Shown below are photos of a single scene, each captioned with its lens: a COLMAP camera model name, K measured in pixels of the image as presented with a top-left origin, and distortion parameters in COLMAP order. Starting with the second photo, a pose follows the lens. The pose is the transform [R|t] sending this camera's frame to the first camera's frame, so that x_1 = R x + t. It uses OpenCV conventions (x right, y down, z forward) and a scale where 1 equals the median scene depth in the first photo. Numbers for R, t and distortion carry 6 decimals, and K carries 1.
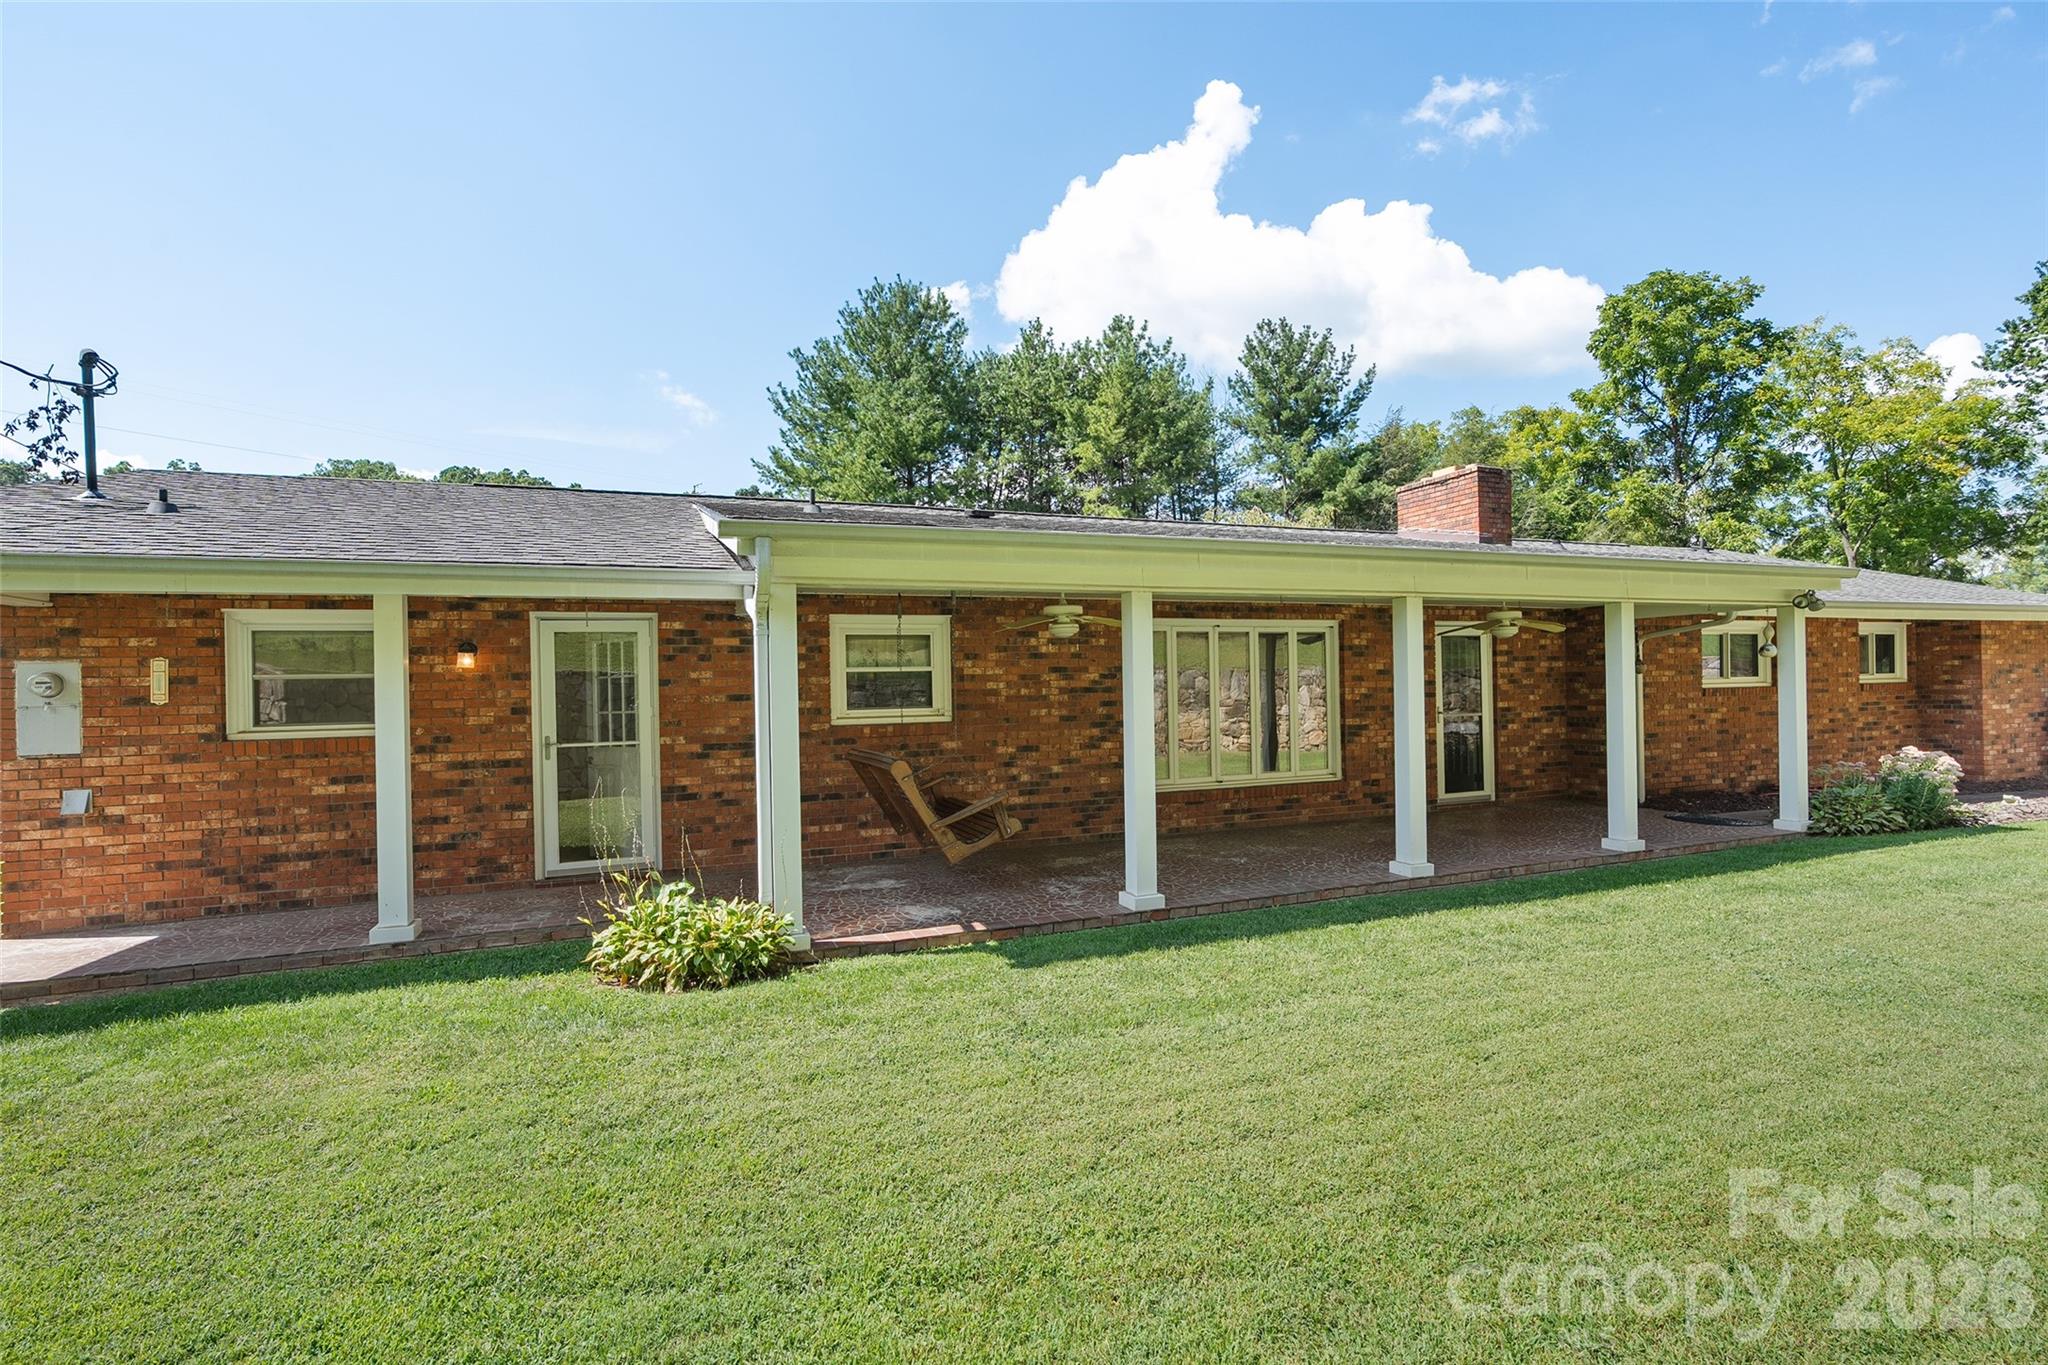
lens RADIAL K [[926.1, 0, 1024.0], [0, 926.1, 682.5], [0, 0, 1]] dist [-0.014011, 0.005768]
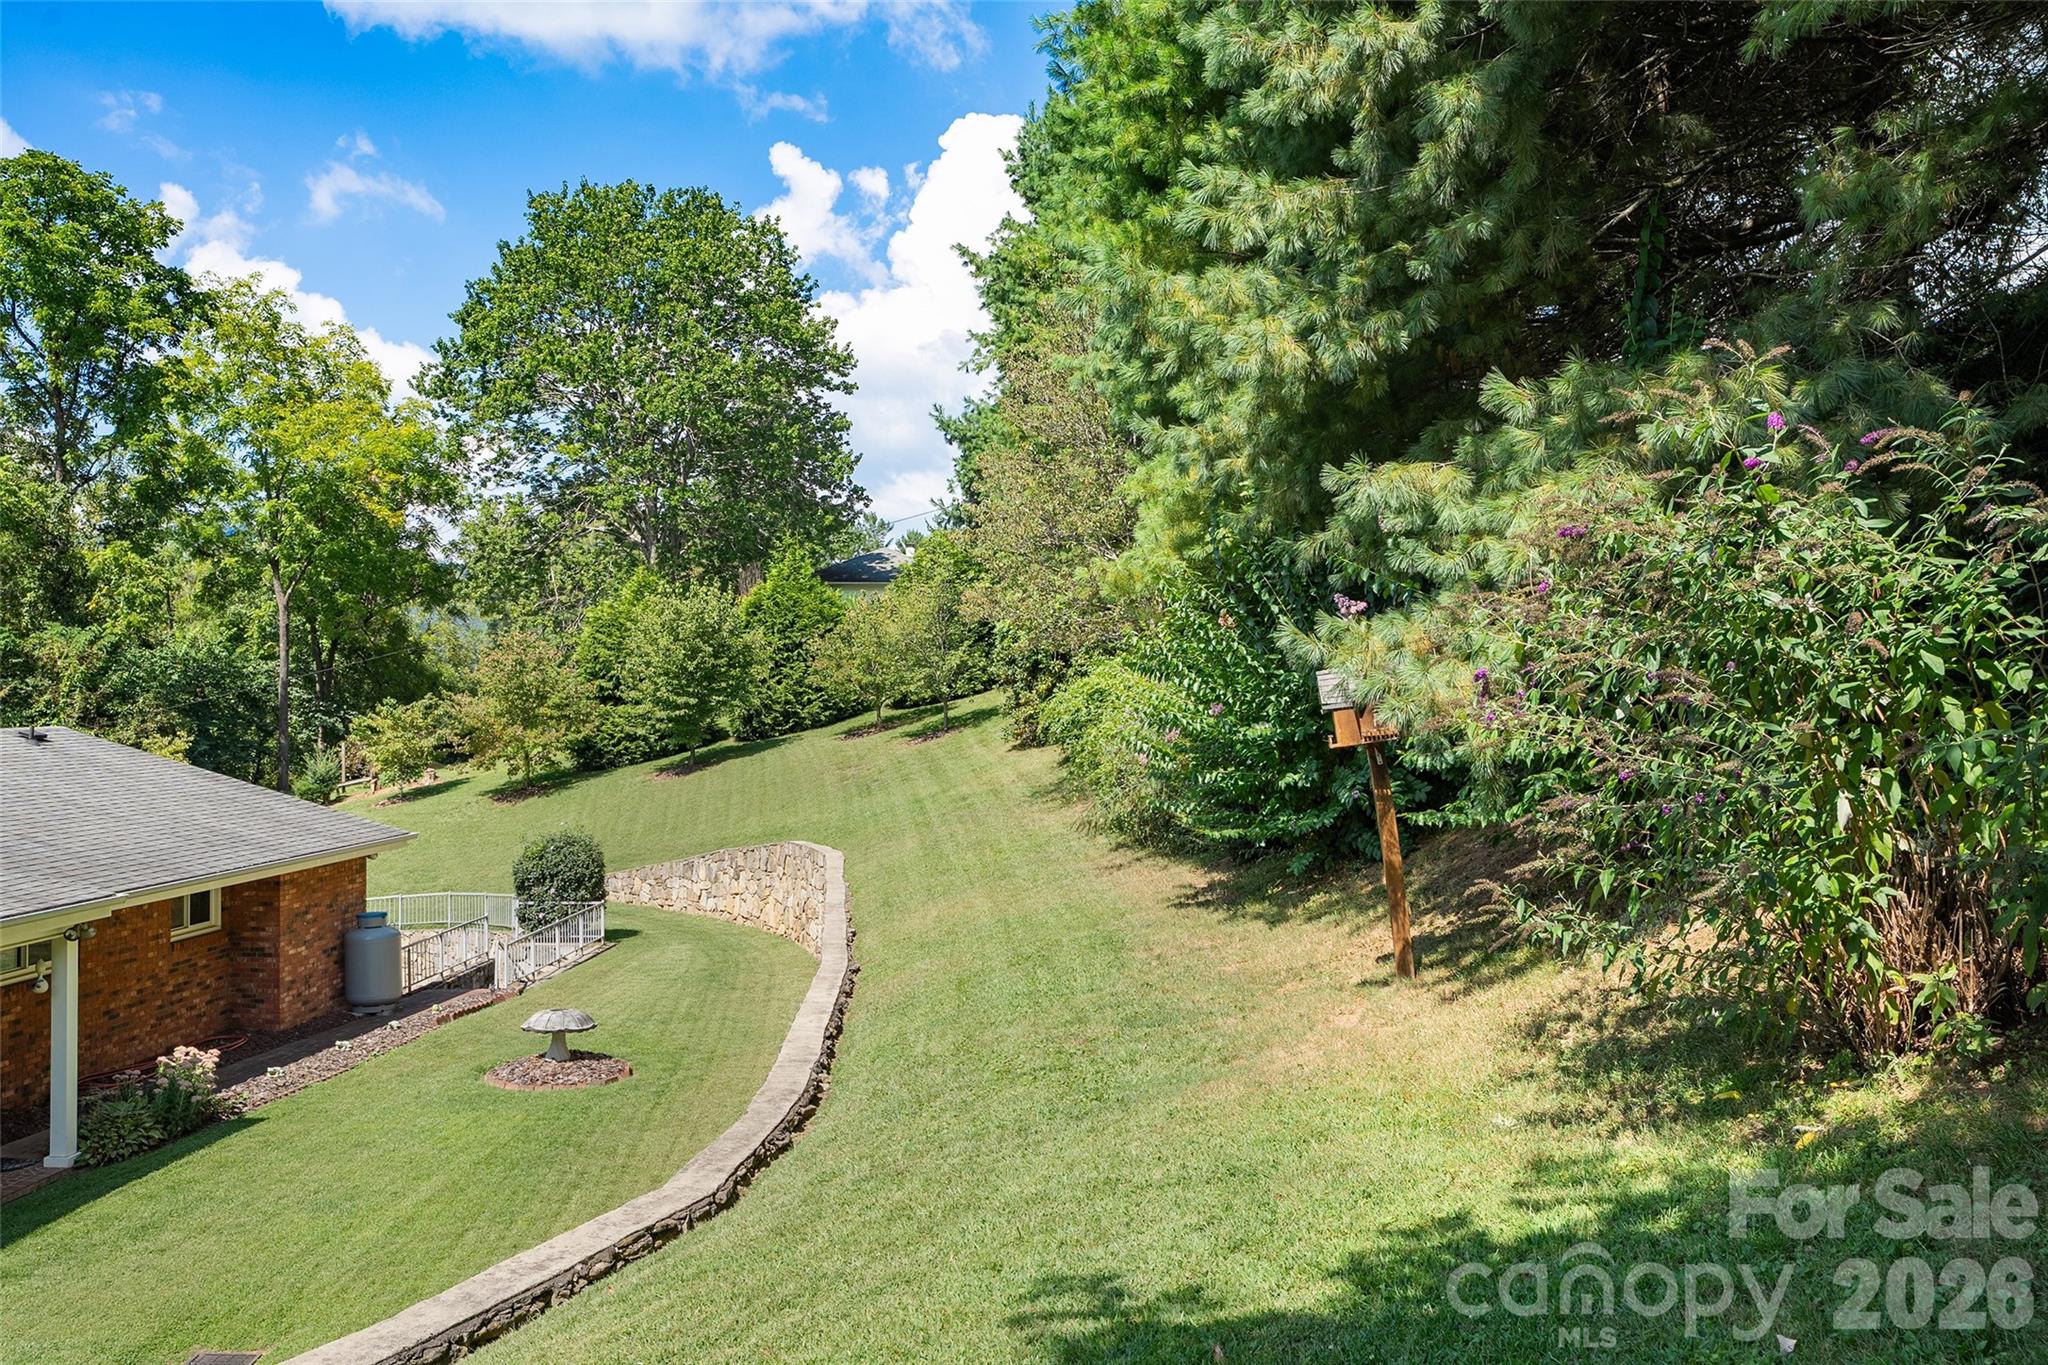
lens RADIAL K [[1714.4, 0, 1024.0], [0, 1714.4, 682.5], [0, 0, 1]] dist [-0.007009, -0.003633]
pose [[0.440924, 0.017837, 0.897367, -0.074477], [-0.014674, 0.999812, -0.012663, -0.074744], [-0.897425, -0.007585, 0.441102, -0.153208]]
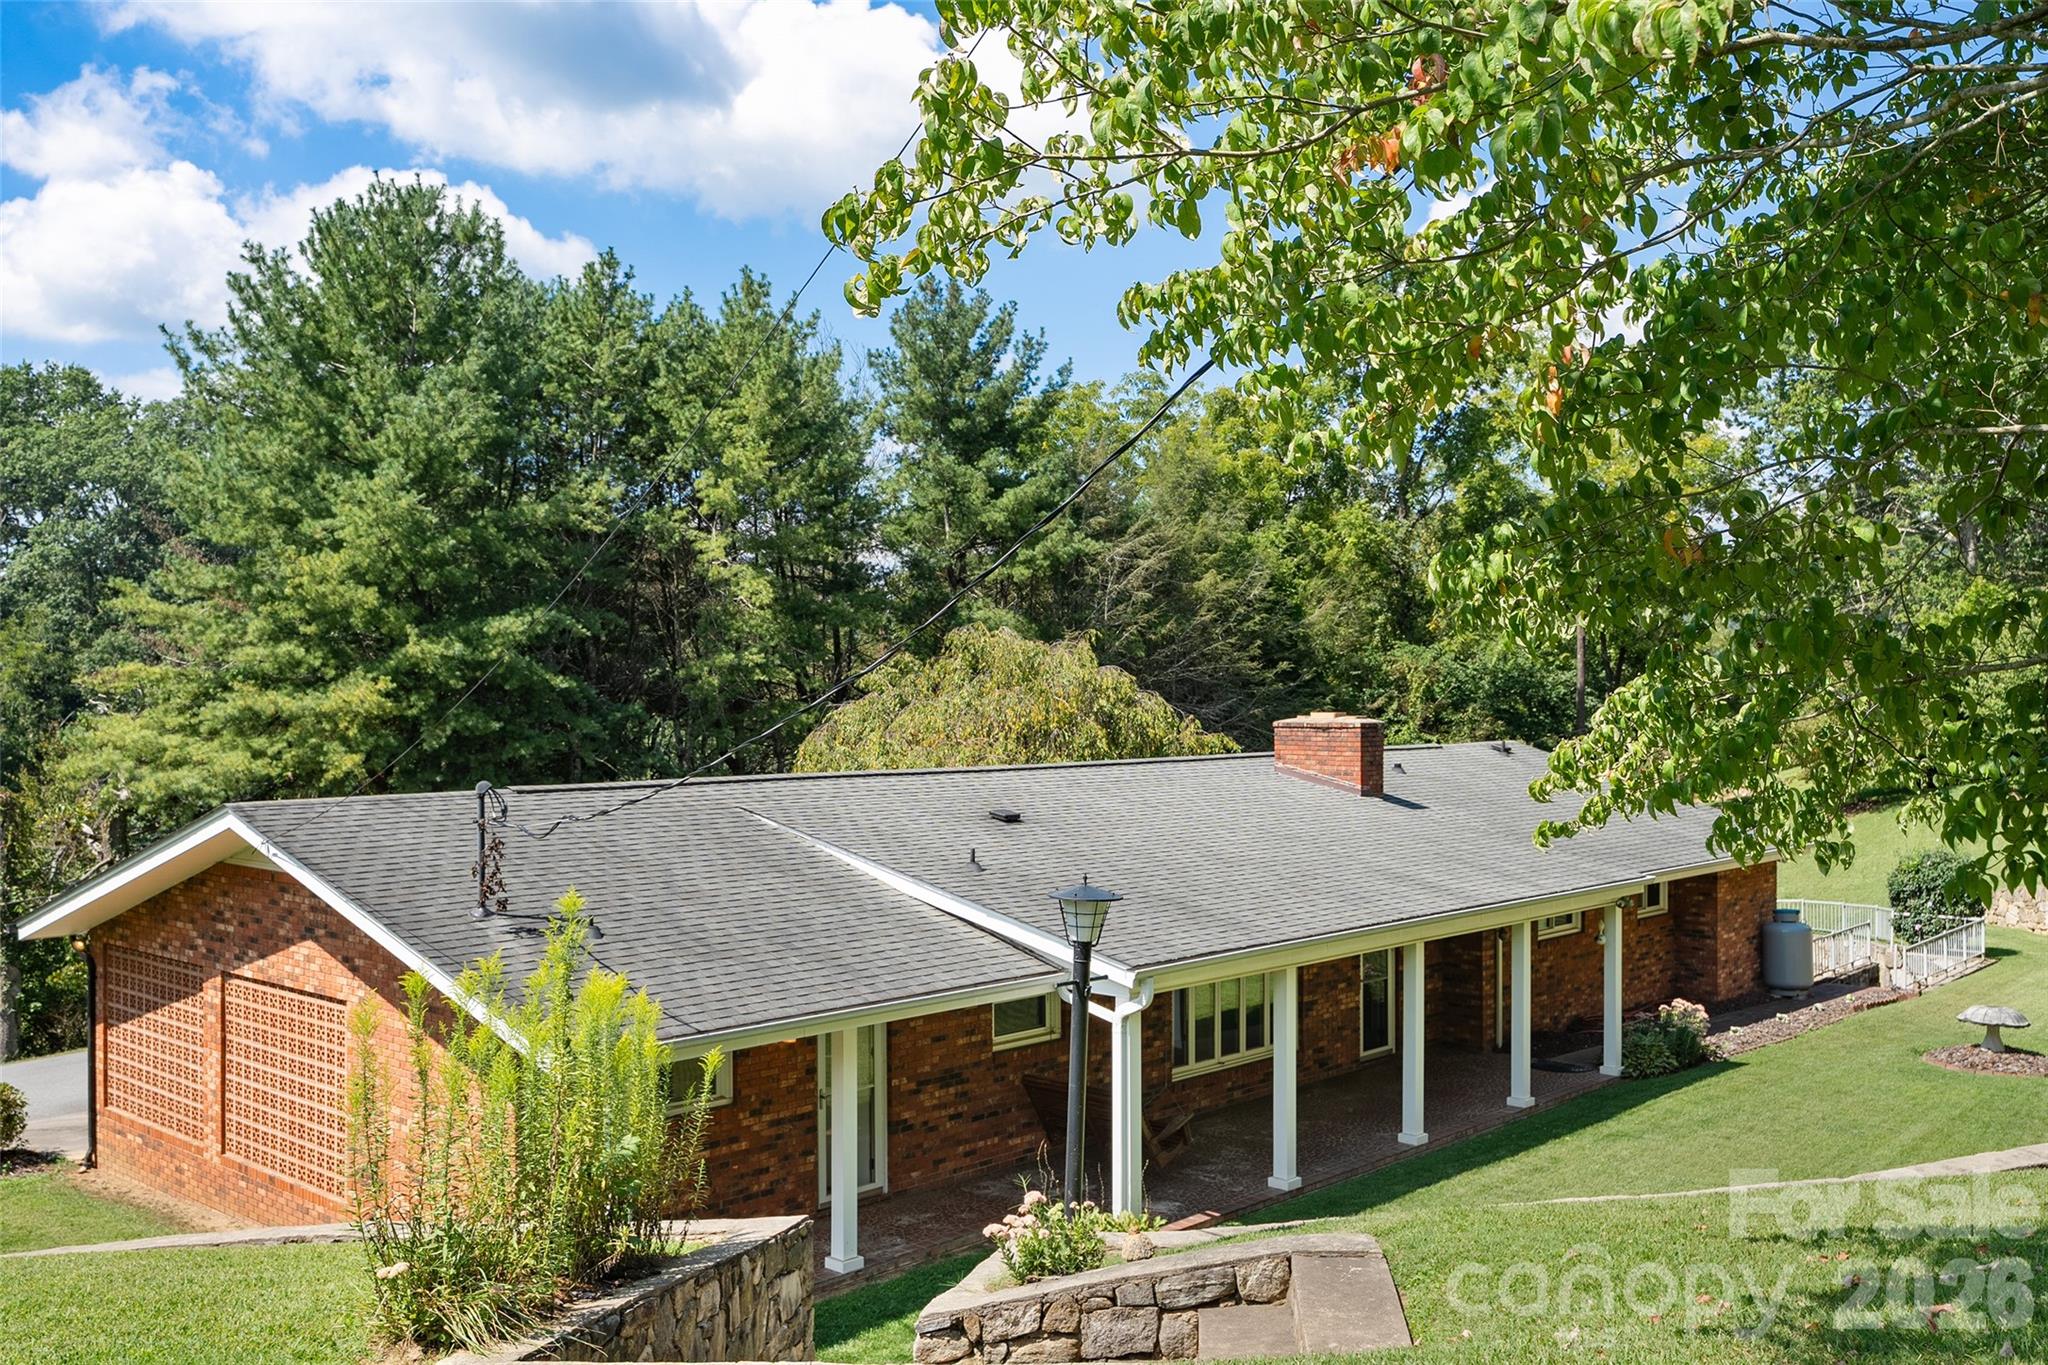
lens RADIAL K [[1843.2, 0, 969.0], [0, 1843.2, 675.1], [0, 0, 1]] dist [0.003228, -0.007483]
pose [[0.908287, 0.017614, 0.417977, -0.241501], [-0.017840, 0.999835, -0.003366, -0.083997], [-0.417967, -0.004399, 0.908451, -0.218835]]
